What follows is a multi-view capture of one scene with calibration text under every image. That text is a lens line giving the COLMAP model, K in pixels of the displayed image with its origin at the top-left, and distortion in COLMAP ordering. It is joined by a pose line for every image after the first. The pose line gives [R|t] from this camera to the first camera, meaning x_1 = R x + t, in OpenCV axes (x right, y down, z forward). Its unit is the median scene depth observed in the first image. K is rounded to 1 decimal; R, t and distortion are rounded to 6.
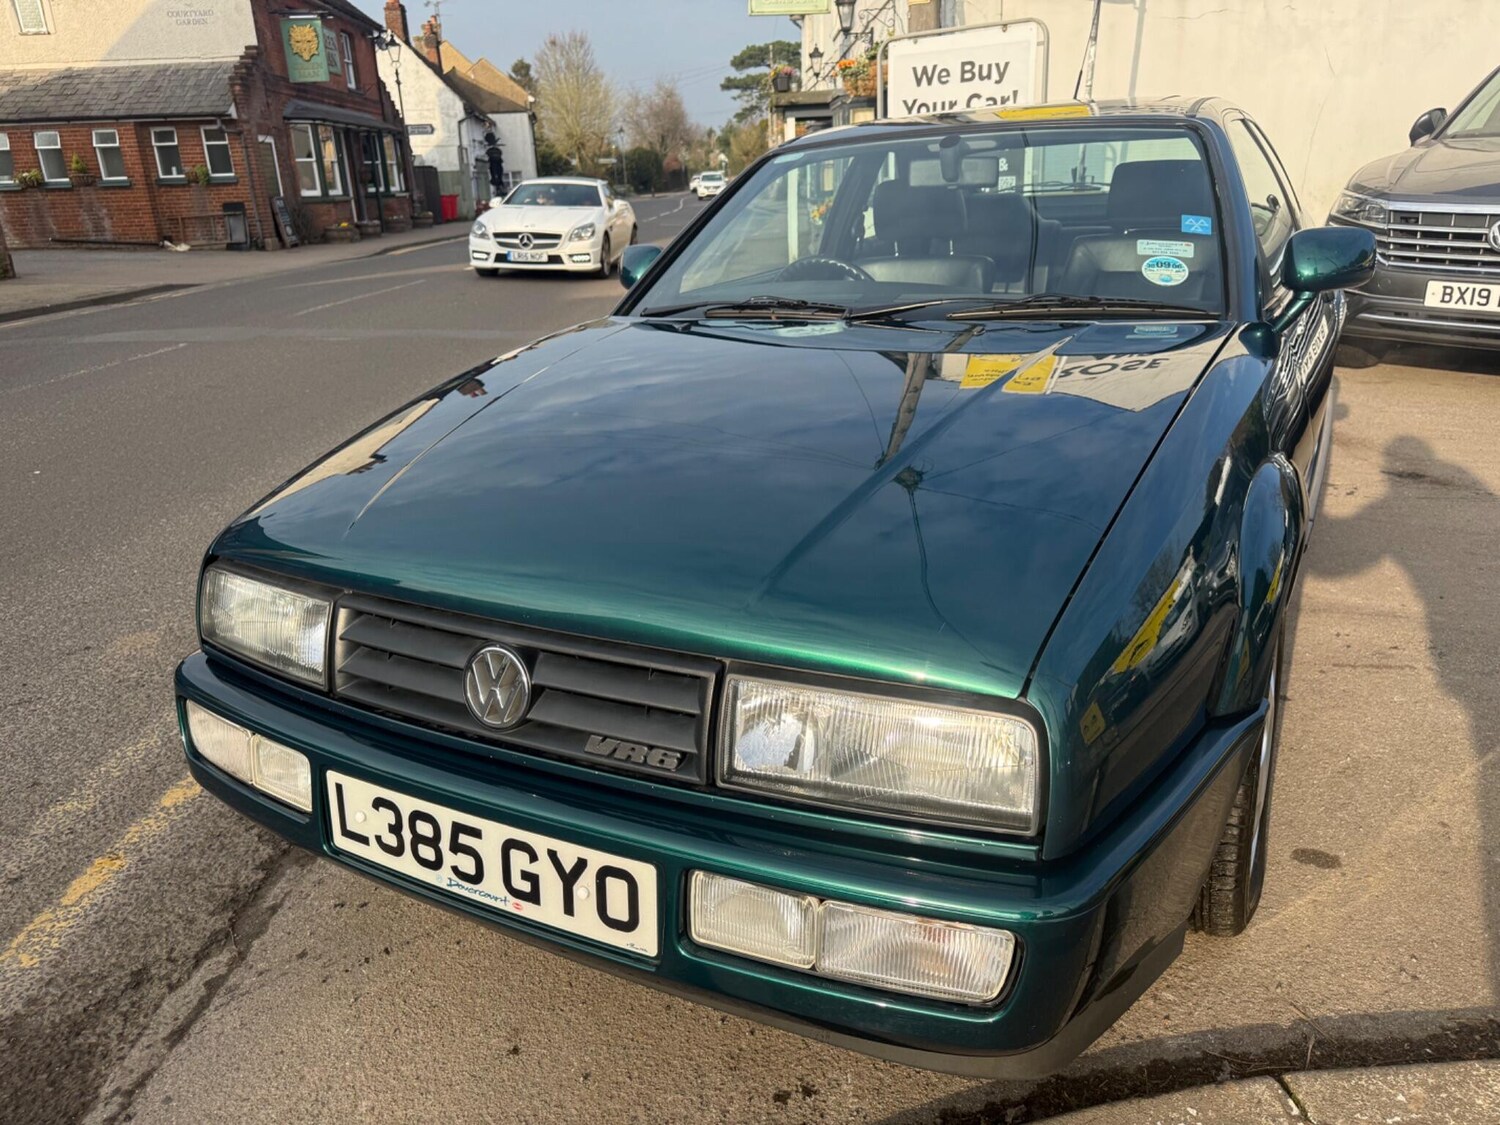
lens RADIAL K [[1052.3, 0, 759.0], [0, 1052.3, 572.3], [0, 0, 1]] dist [0.003254, -0.003713]
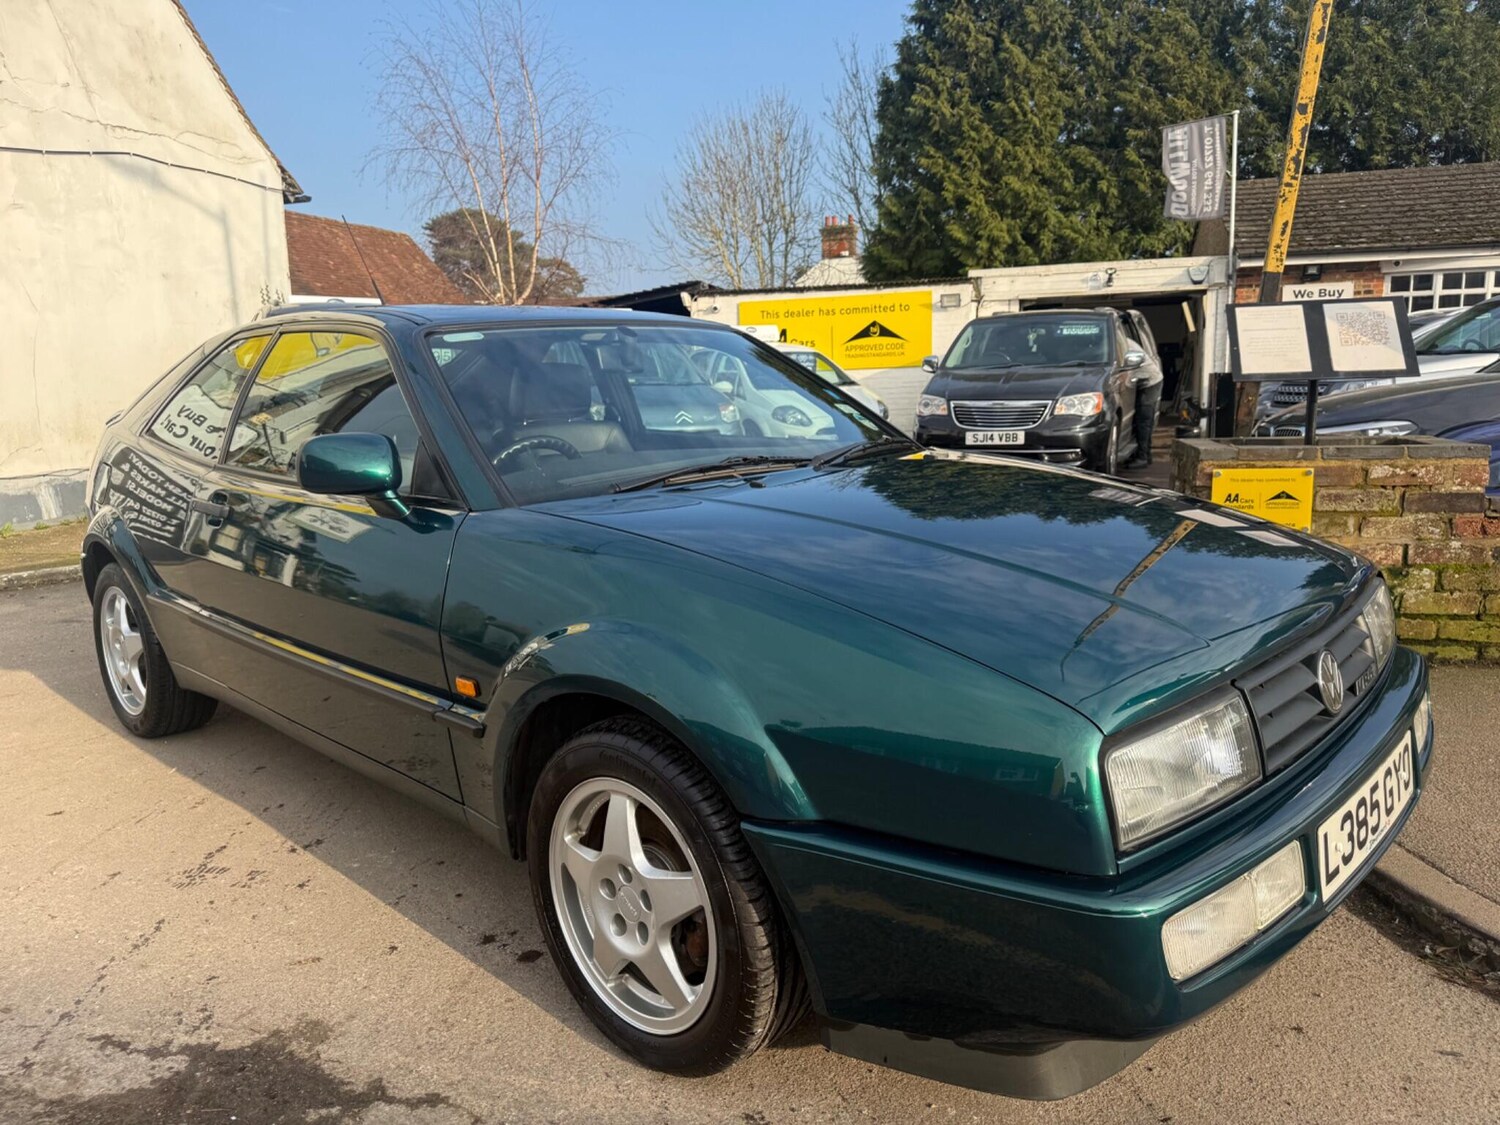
lens RADIAL K [[1060.4, 0, 755.2], [0, 1060.4, 570.0], [0, 0, 1]] dist [0.006294, -0.006784]
pose [[0.260332, -0.141931, 0.955030, -0.329246], [0.352201, 0.934939, 0.042939, -0.065202], [-0.898989, 0.325184, 0.293383, 0.234661]]
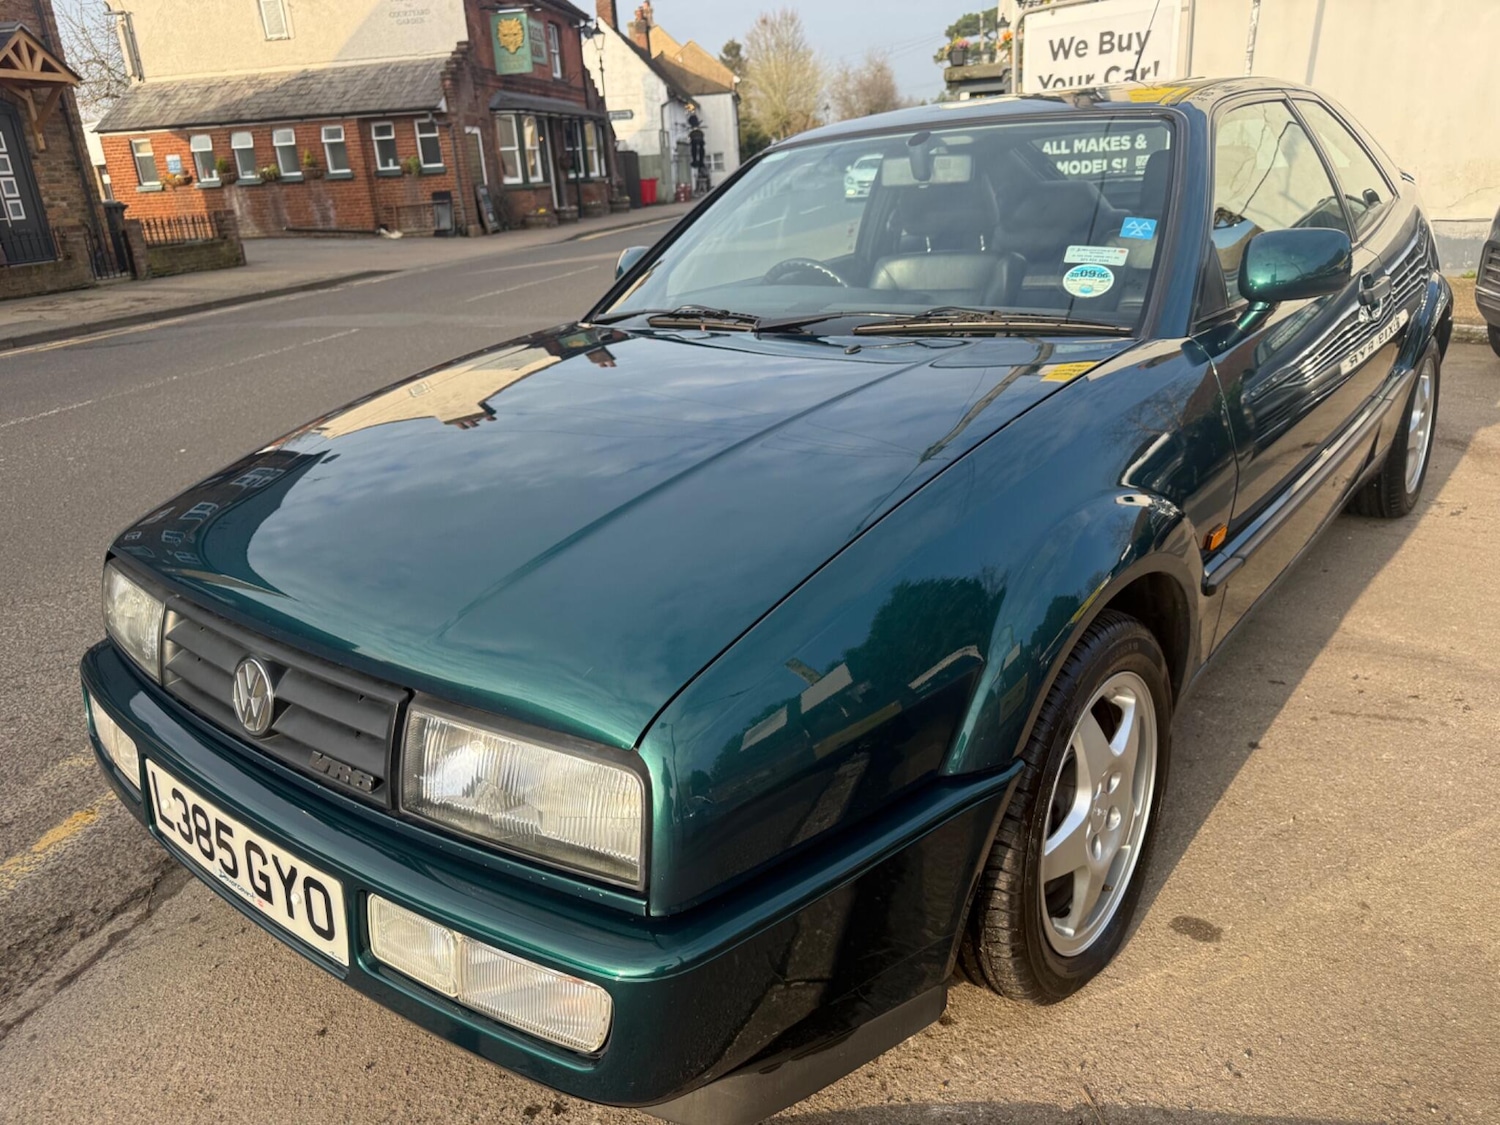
lens RADIAL K [[1054.5, 0, 757.2], [0, 1054.5, 580.7], [0, 0, 1]] dist [0.001915, -0.001767]
pose [[0.982389, 0.046593, -0.180947, 0.086540], [-0.041964, 0.998689, 0.029325, -0.011798], [0.182076, -0.021216, 0.983056, 0.009901]]
